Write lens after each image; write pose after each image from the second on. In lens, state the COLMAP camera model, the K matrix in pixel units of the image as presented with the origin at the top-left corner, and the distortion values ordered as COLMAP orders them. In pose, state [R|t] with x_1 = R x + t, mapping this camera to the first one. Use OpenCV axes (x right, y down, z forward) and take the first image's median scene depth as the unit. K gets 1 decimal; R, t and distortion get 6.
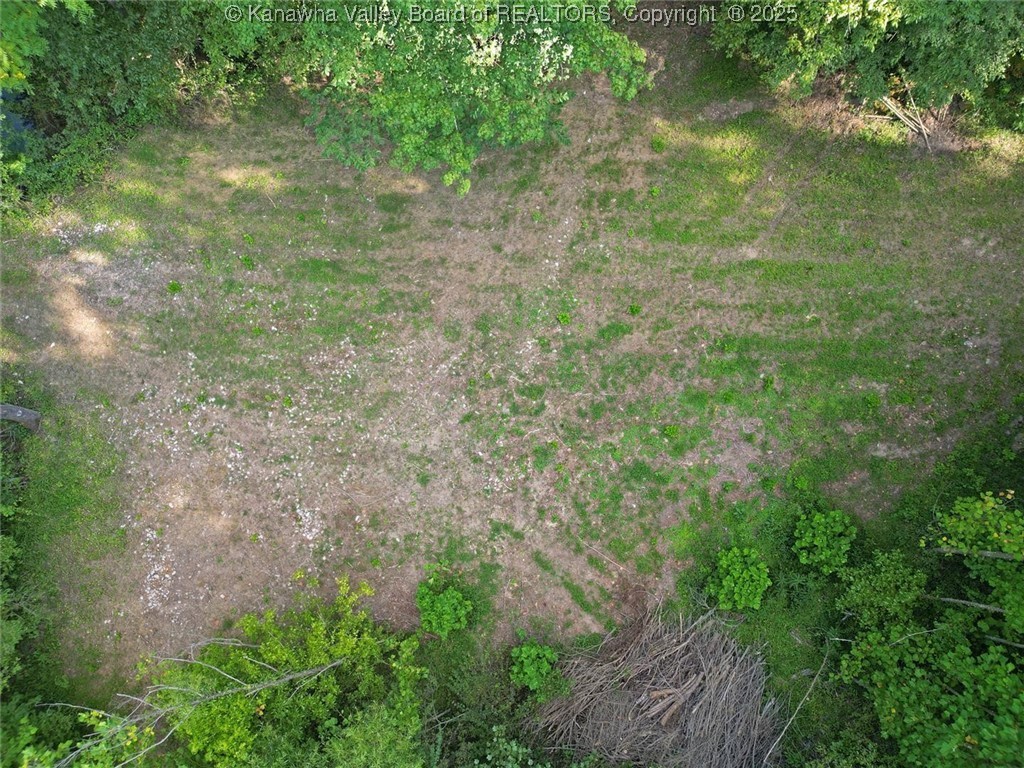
lens RADIAL K [[716.8, 0, 513.5], [0, 716.8, 384.3], [0, 0, 1]] dist [0.018277, -0.019876]
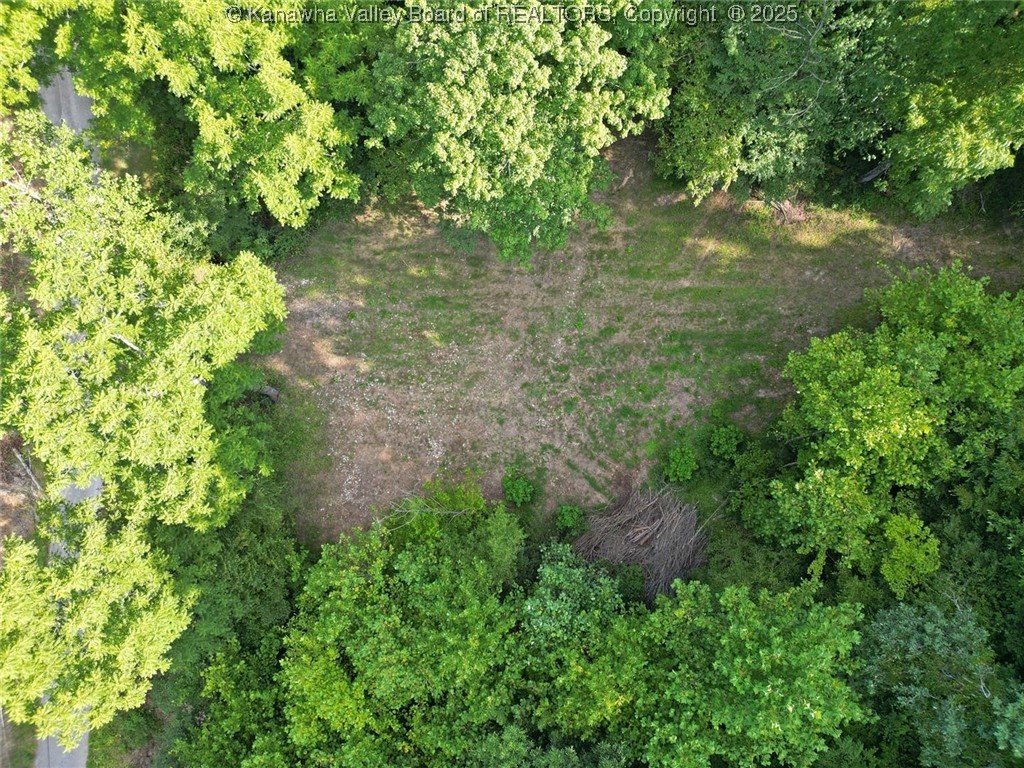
lens RADIAL K [[716.8, 0, 510.3], [0, 716.8, 383.5], [0, 0, 1]] dist [0.018277, -0.019876]
pose [[0.999039, -0.036169, -0.024749, -0.057031], [0.036214, 0.999343, 0.001377, 0.039882], [0.024683, -0.002272, 0.999693, -0.727728]]
